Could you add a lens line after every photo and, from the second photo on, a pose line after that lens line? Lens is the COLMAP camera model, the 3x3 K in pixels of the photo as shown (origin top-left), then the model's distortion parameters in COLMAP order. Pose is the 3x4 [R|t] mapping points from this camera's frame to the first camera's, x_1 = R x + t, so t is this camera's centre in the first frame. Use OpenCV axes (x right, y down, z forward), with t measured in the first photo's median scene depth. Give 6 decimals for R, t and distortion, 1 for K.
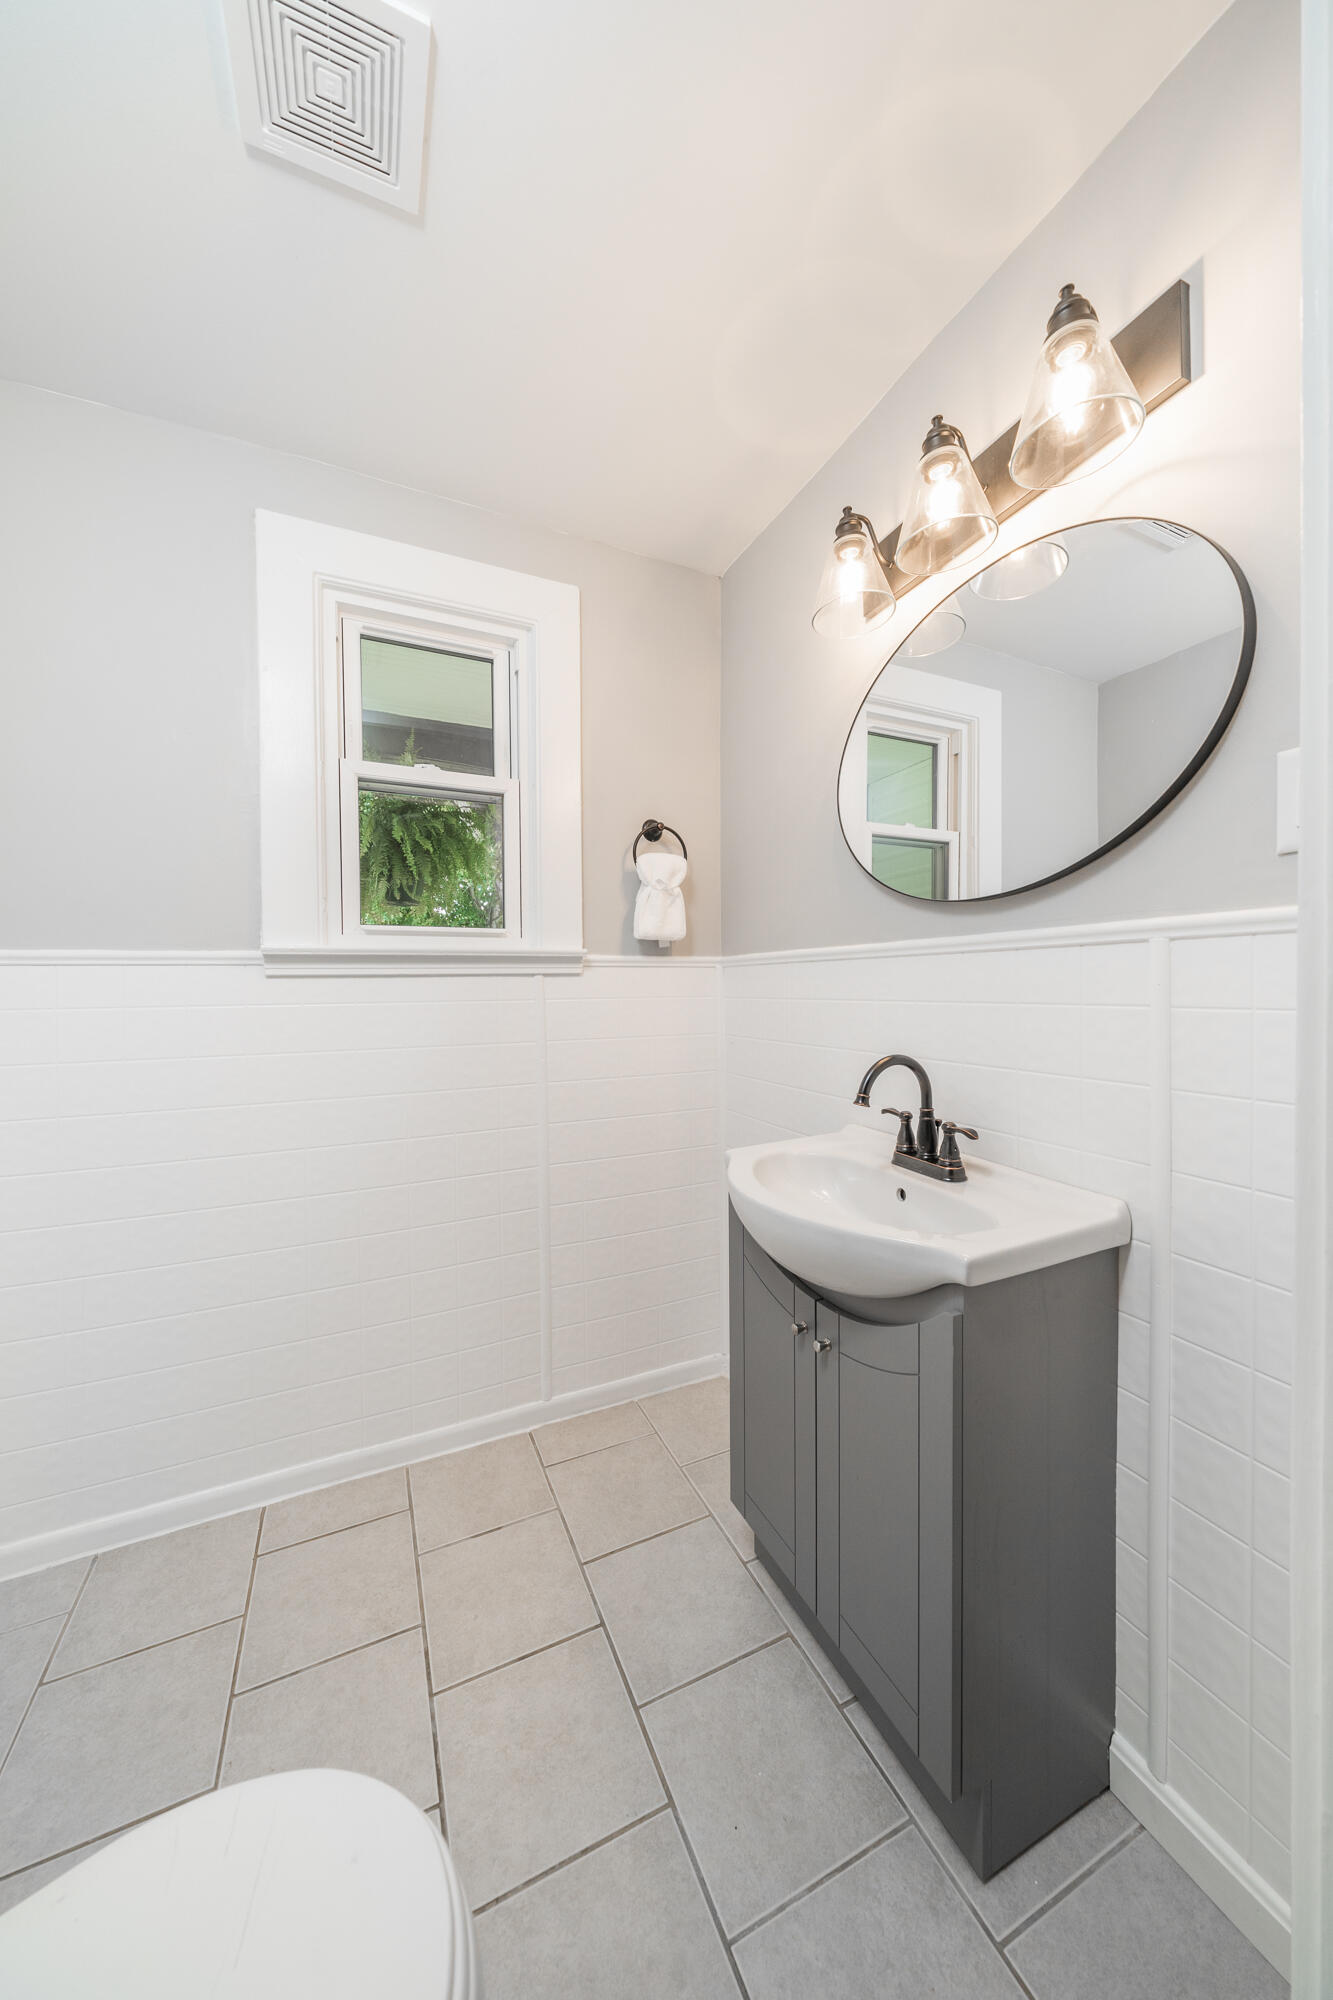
lens RADIAL K [[681.9, 0, 672.6], [0, 681.9, 993.8], [0, 0, 1]] dist [-0.000532, -0.000542]
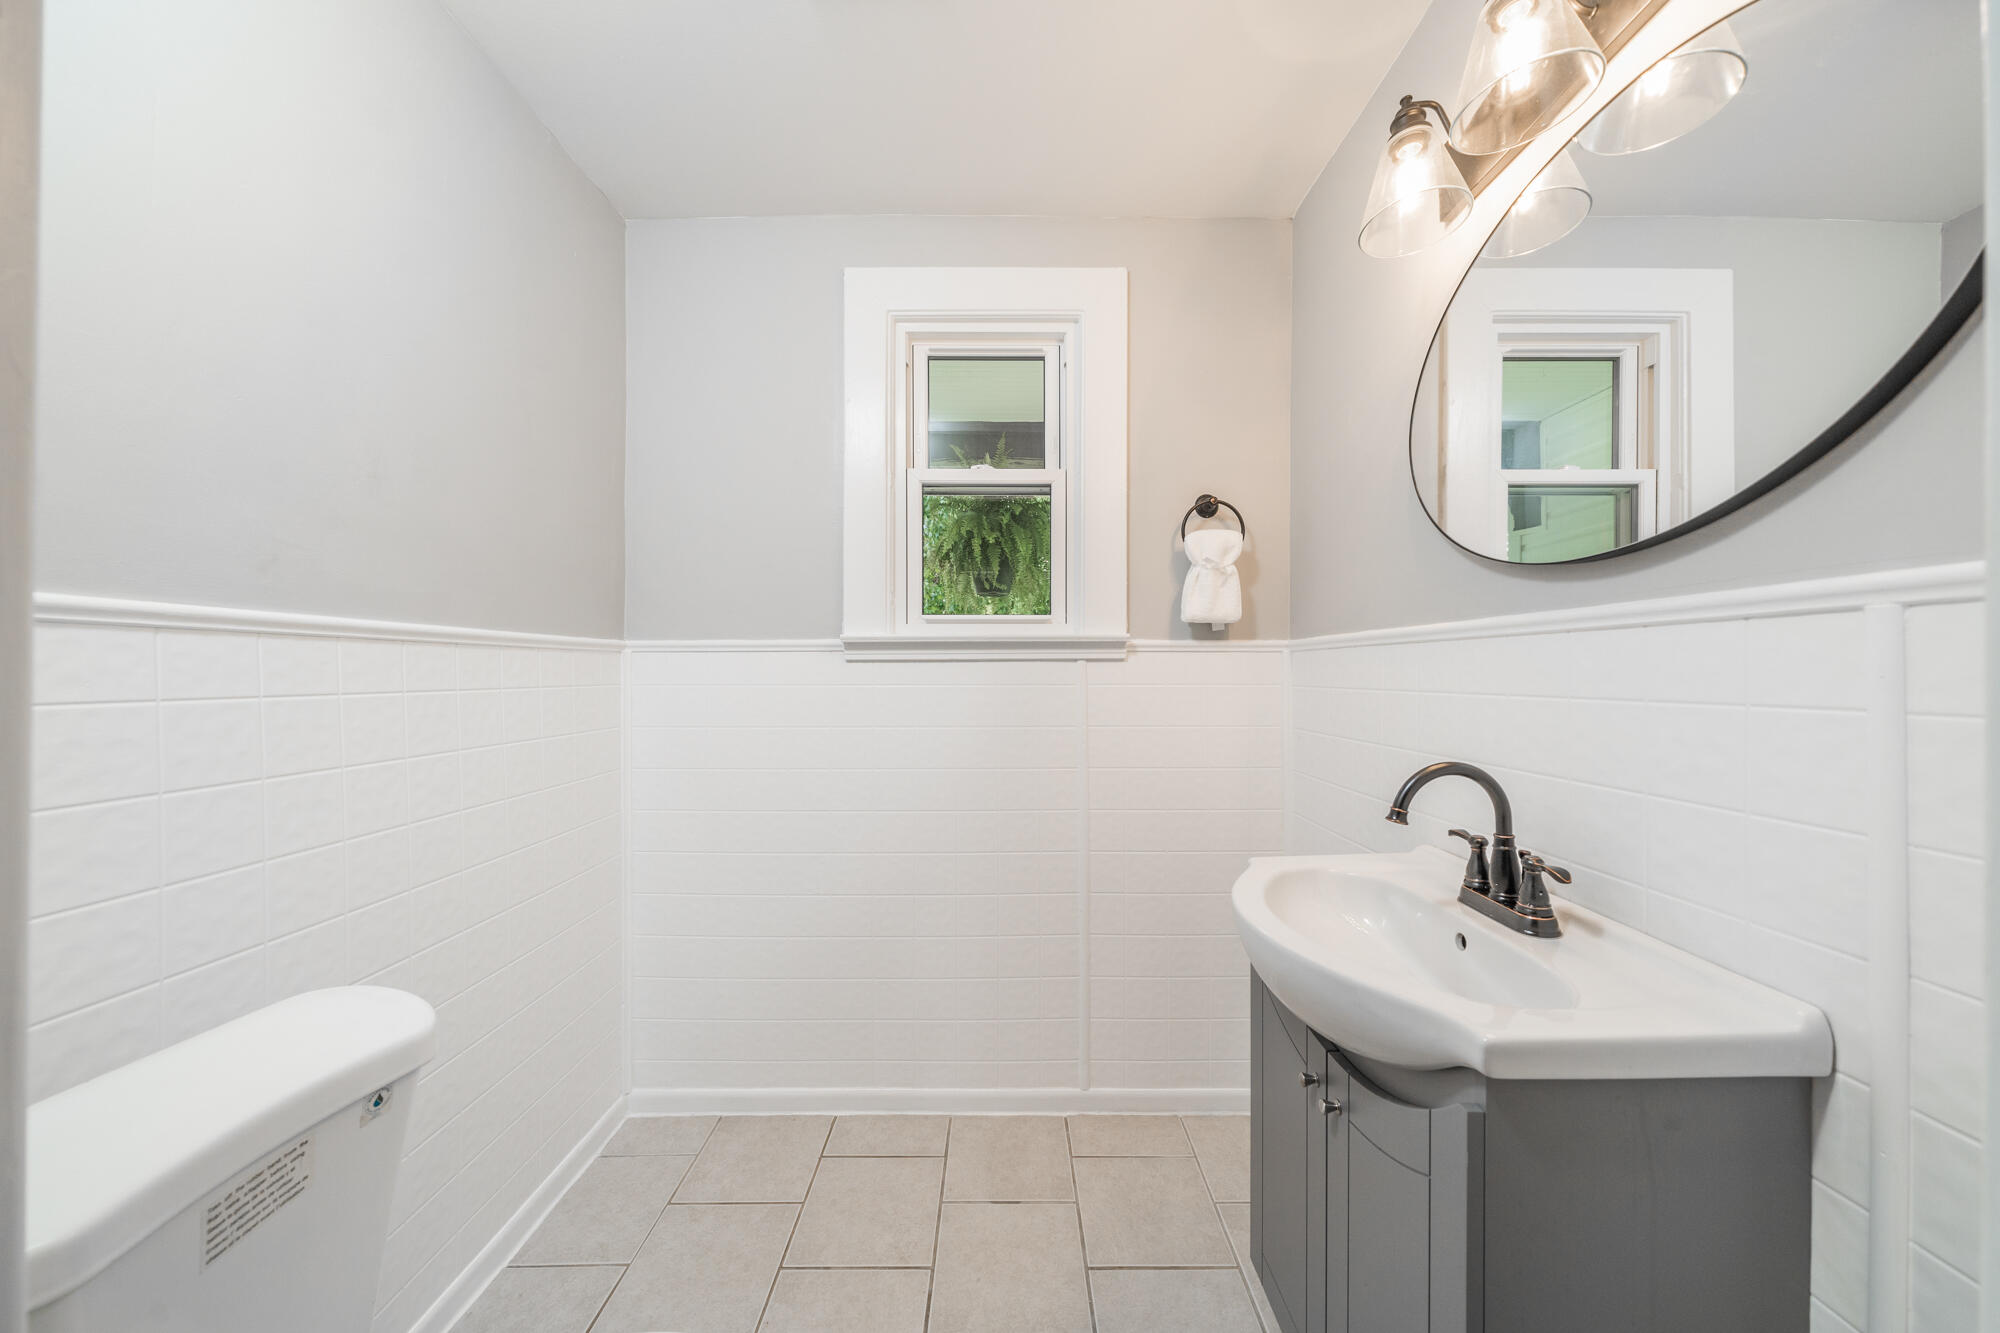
lens RADIAL K [[681.9, 0, 1000.5], [0, 681.9, 667.2], [0, 0, 1]] dist [-0.000532, -0.000542]
pose [[0.906732, 0.006534, -0.421658, 0.150839], [-0.013994, 0.999795, -0.014600, -0.001230], [0.421476, 0.019139, 0.906638, 0.050580]]
